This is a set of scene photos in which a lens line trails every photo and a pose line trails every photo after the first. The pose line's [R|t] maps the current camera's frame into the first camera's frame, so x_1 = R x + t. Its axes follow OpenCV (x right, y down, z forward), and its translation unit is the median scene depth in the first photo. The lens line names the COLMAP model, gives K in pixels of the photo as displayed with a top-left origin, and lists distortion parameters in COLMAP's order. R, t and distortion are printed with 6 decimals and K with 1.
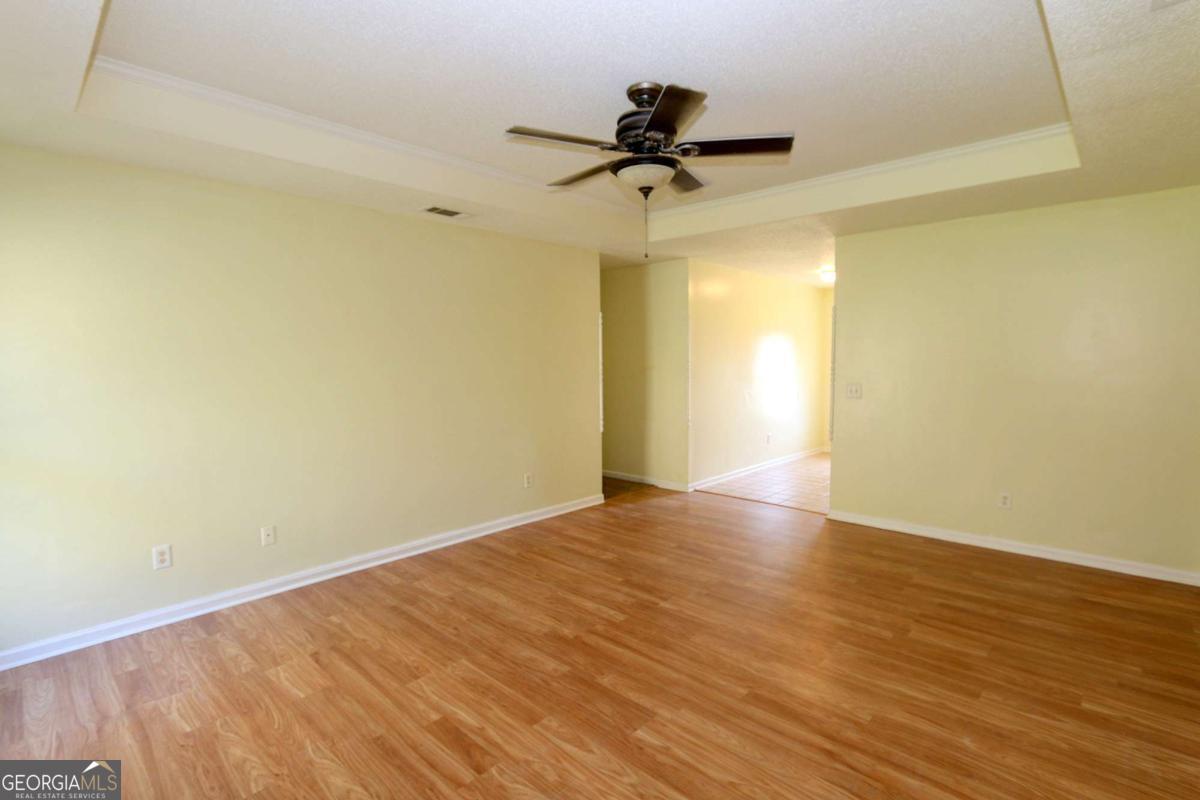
lens RADIAL K [[561.6, 0, 607.7], [0, 561.6, 342.1], [0, 0, 1]] dist [-0.008623, -0.000351]
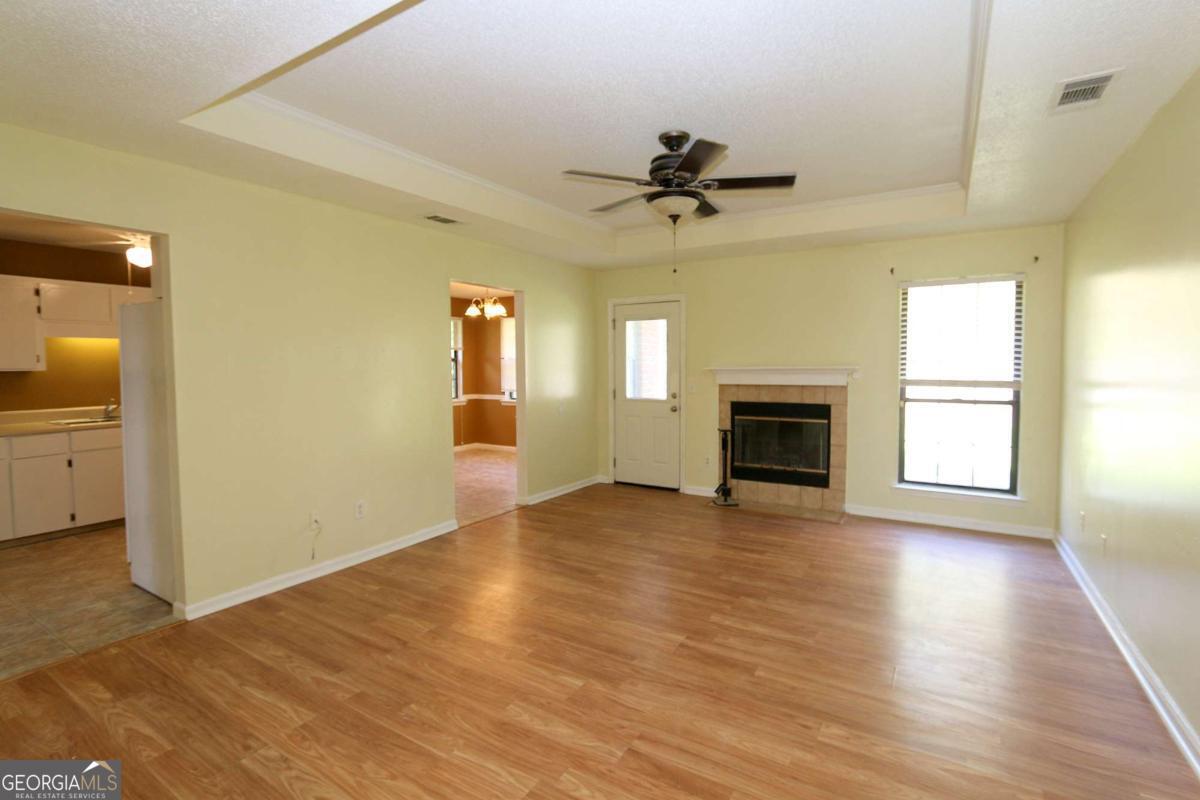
lens RADIAL K [[550.7, 0, 605.2], [0, 550.7, 396.0], [0, 0, 1]] dist [-0.014073, 0.000270]
pose [[-0.981913, 0.021010, -0.188163, 0.457086], [0.016104, 0.999490, 0.027569, 0.086089], [0.188646, 0.024040, -0.981751, 2.256318]]
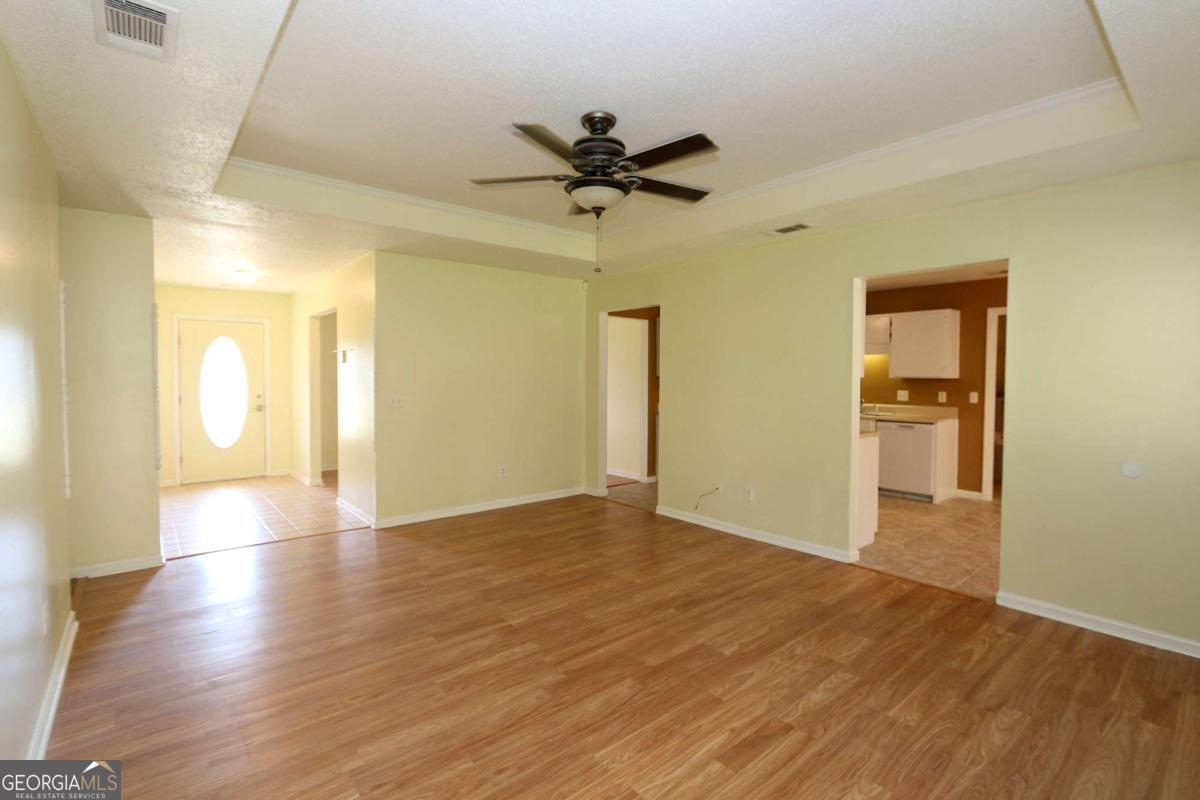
lens RADIAL K [[550.7, 0, 605.2], [0, 550.7, 396.0], [0, 0, 1]] dist [-0.014073, 0.000270]
pose [[0.123391, -0.029738, 0.991912, -0.997969], [-0.034172, 0.998831, 0.034196, 0.057323], [-0.991770, -0.038116, 0.122231, 0.934040]]
